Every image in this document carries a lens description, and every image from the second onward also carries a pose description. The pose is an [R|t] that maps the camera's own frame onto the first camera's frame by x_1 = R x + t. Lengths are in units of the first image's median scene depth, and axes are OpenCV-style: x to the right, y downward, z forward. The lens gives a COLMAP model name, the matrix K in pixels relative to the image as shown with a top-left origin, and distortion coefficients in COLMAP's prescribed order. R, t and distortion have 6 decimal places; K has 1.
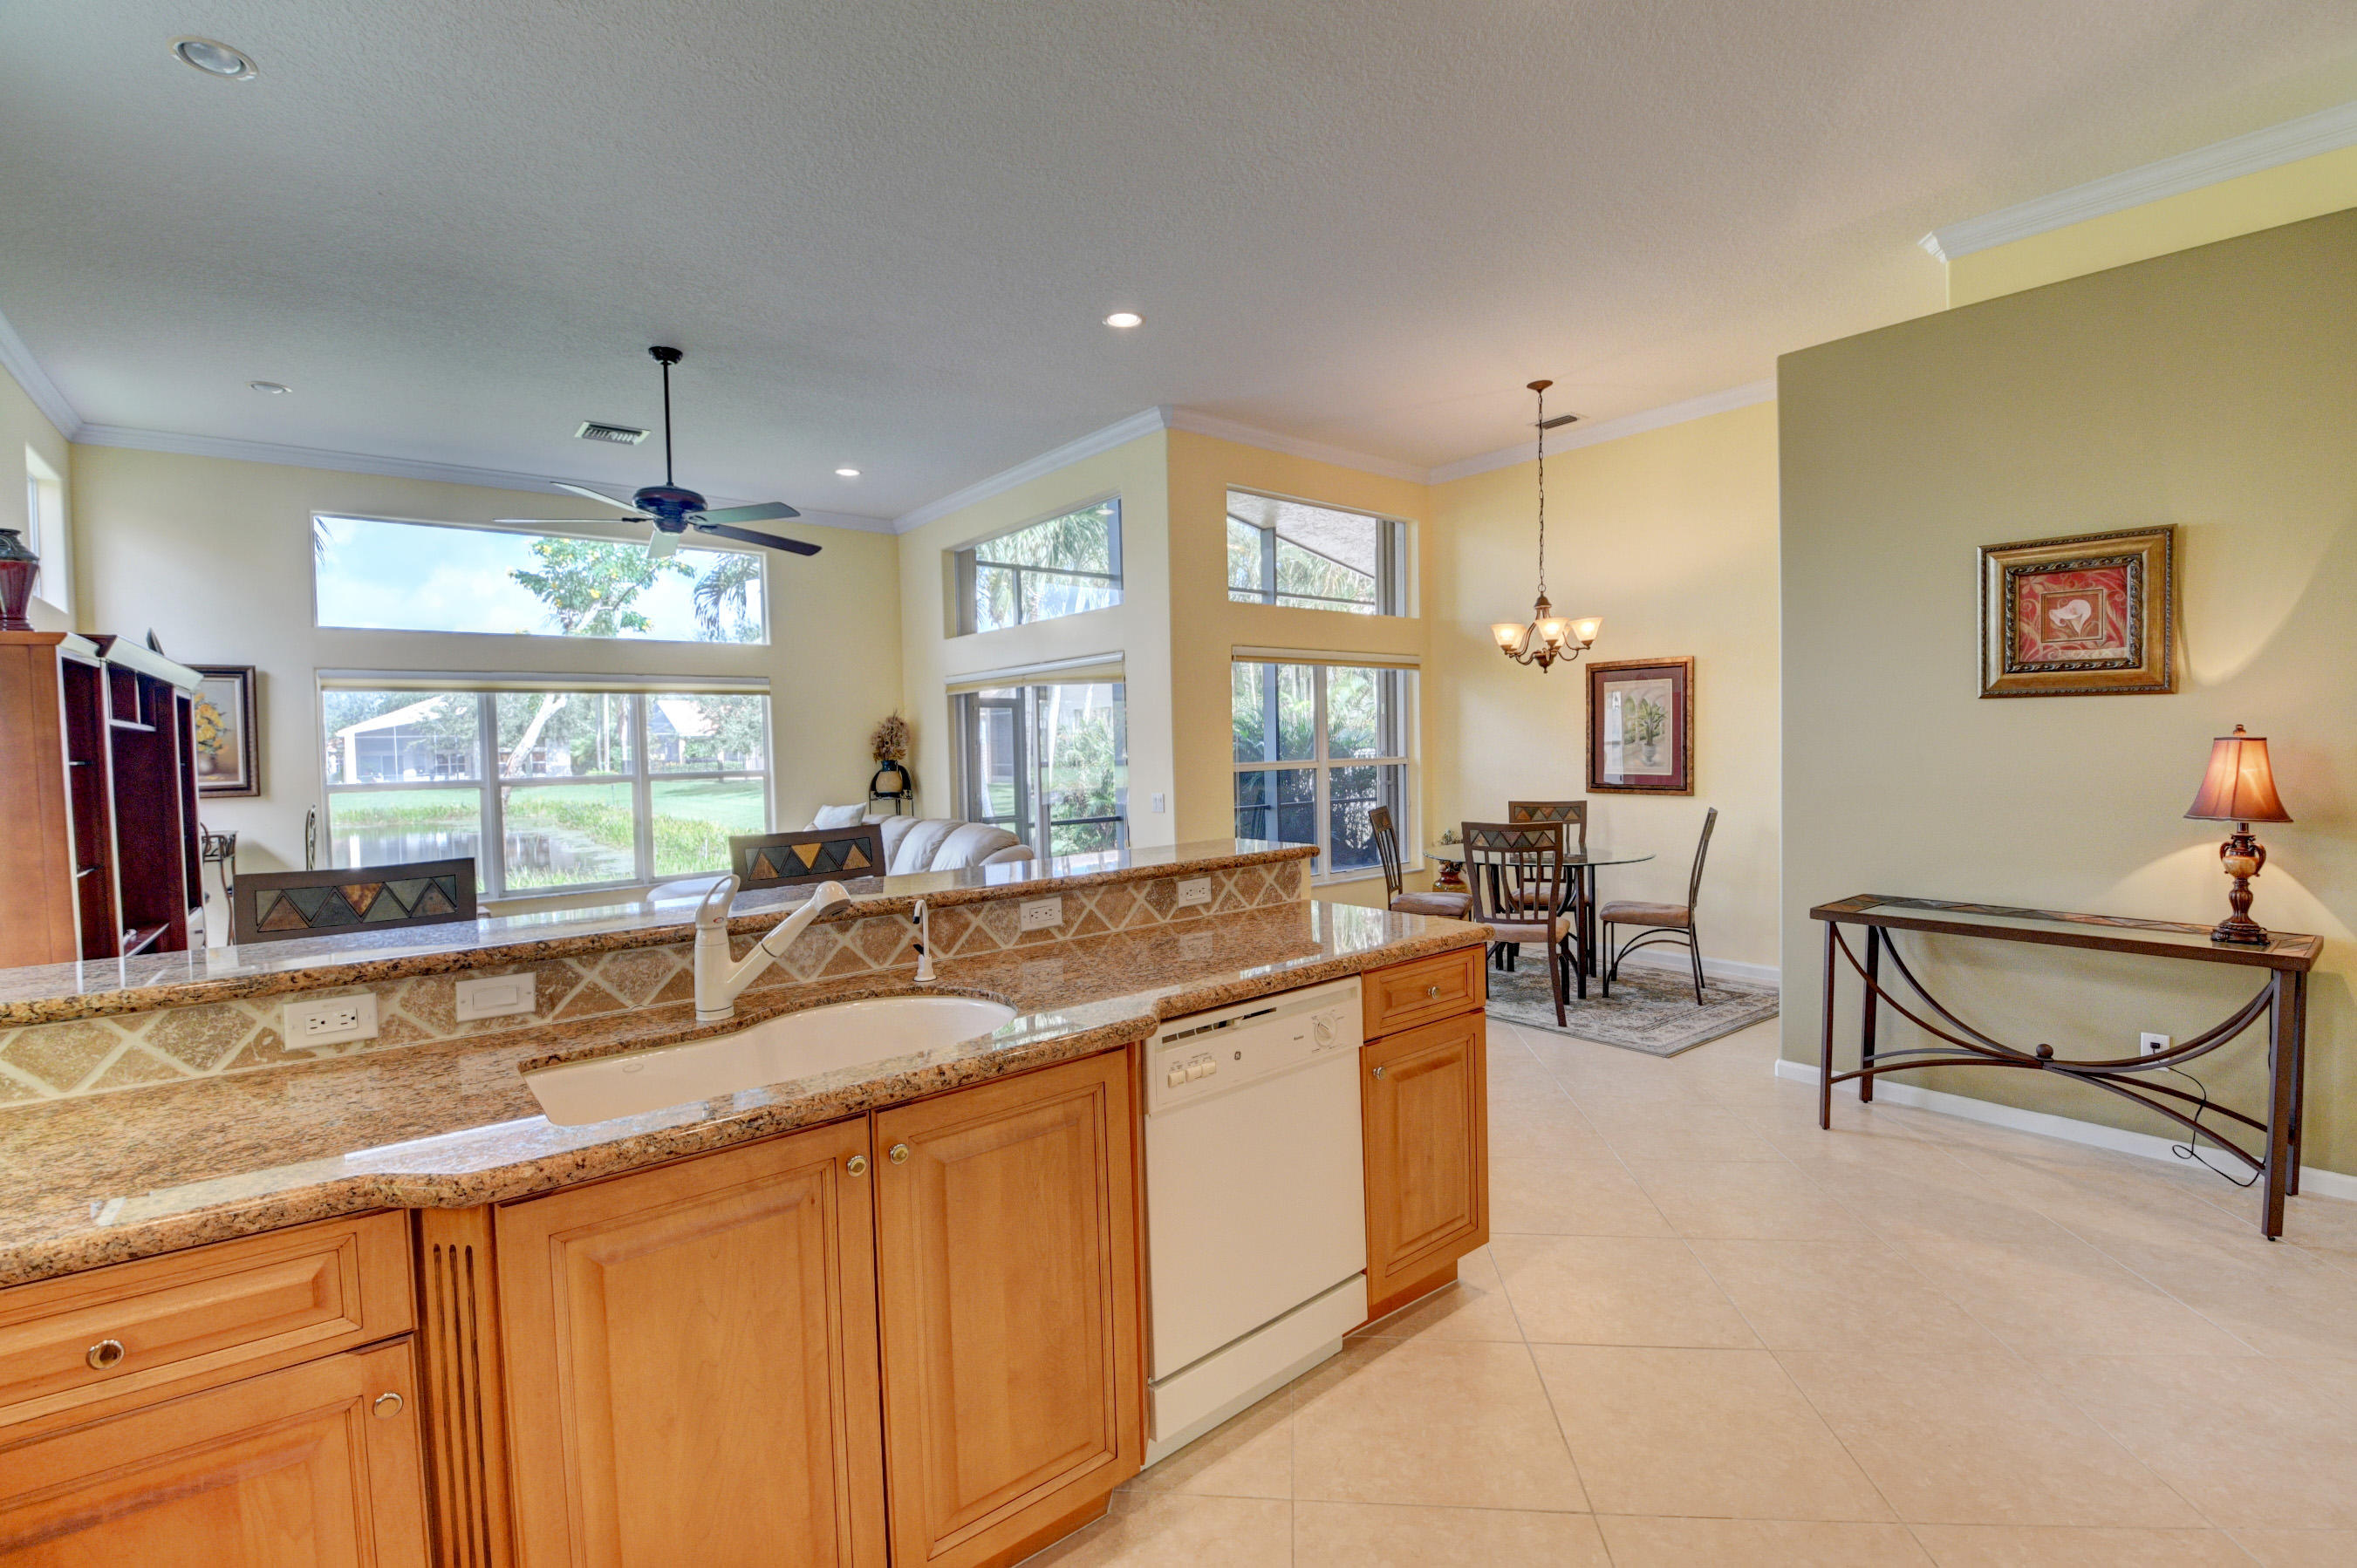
lens RADIAL K [[1032.3, 0, 1178.9], [0, 1032.3, 775.9], [0, 0, 1]] dist [0.023659, -0.038049]
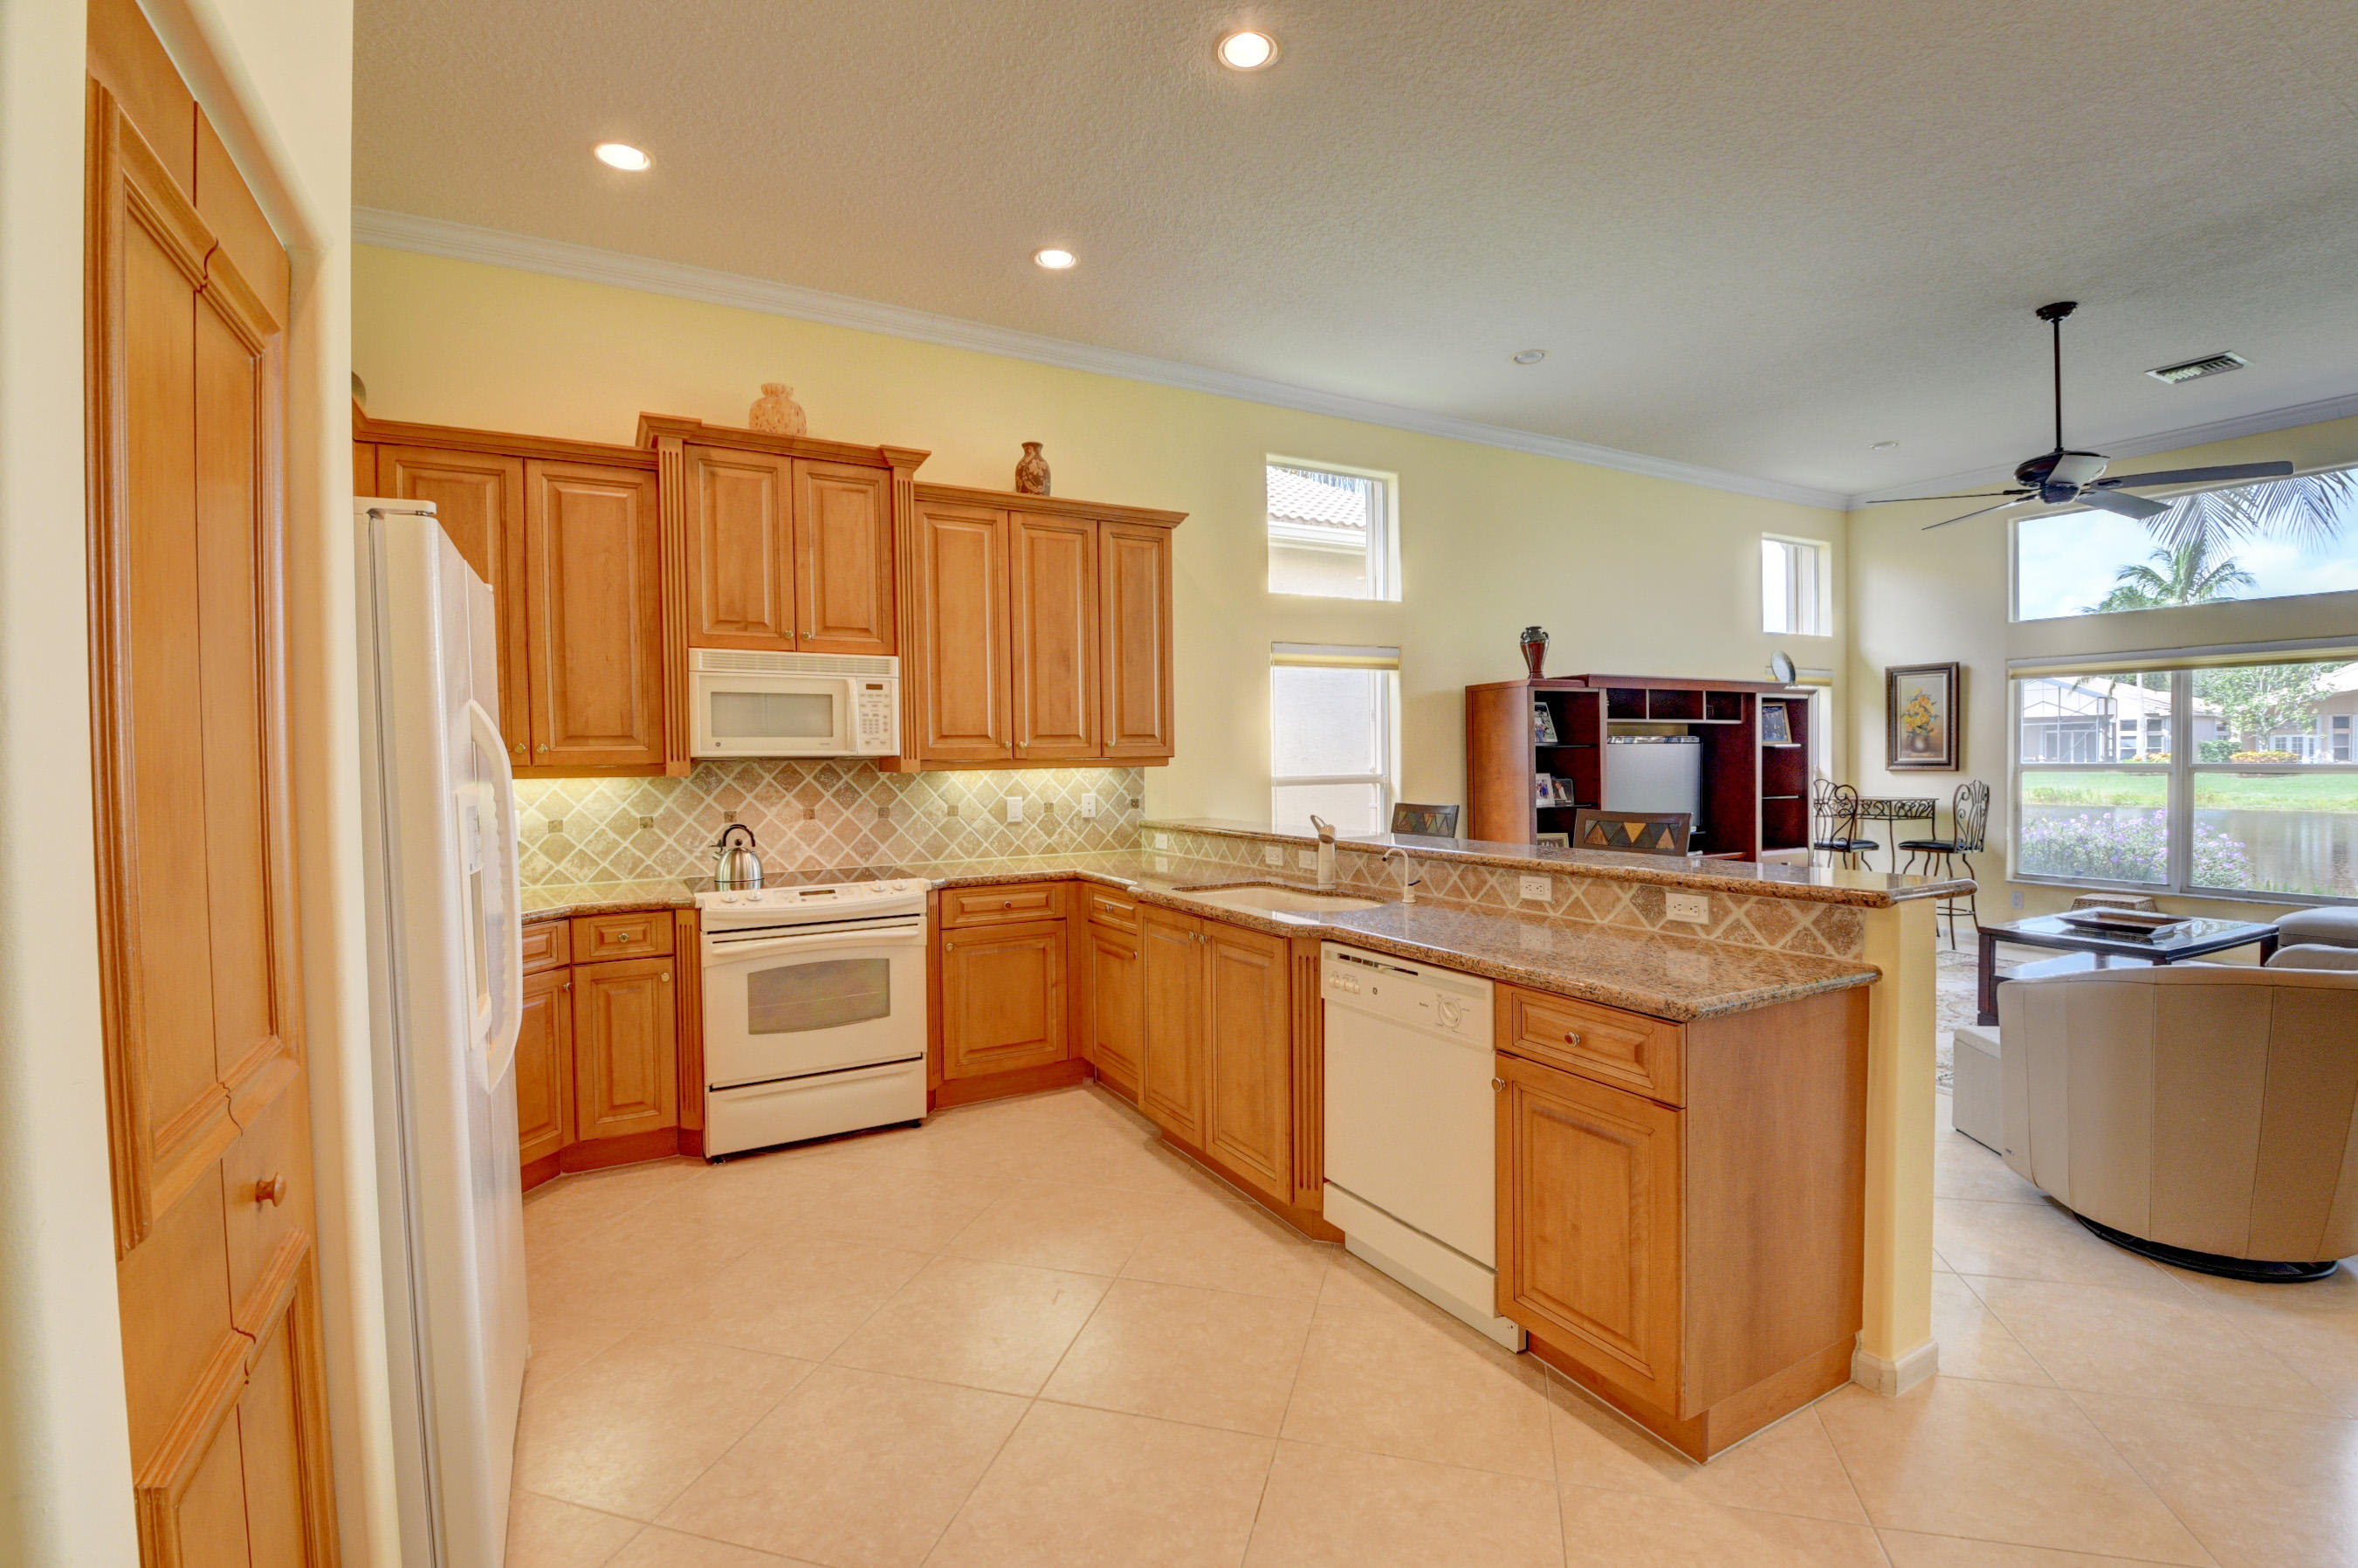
lens RADIAL K [[1032.9, 0, 1179.4], [0, 1032.9, 775.9], [0, 0, 1]] dist [0.023659, -0.038049]
pose [[-0.171177, 0.044243, -0.984246, 0.481702], [-0.014066, 0.998780, 0.047343, -0.020978], [0.985140, 0.021949, -0.170345, 0.340023]]
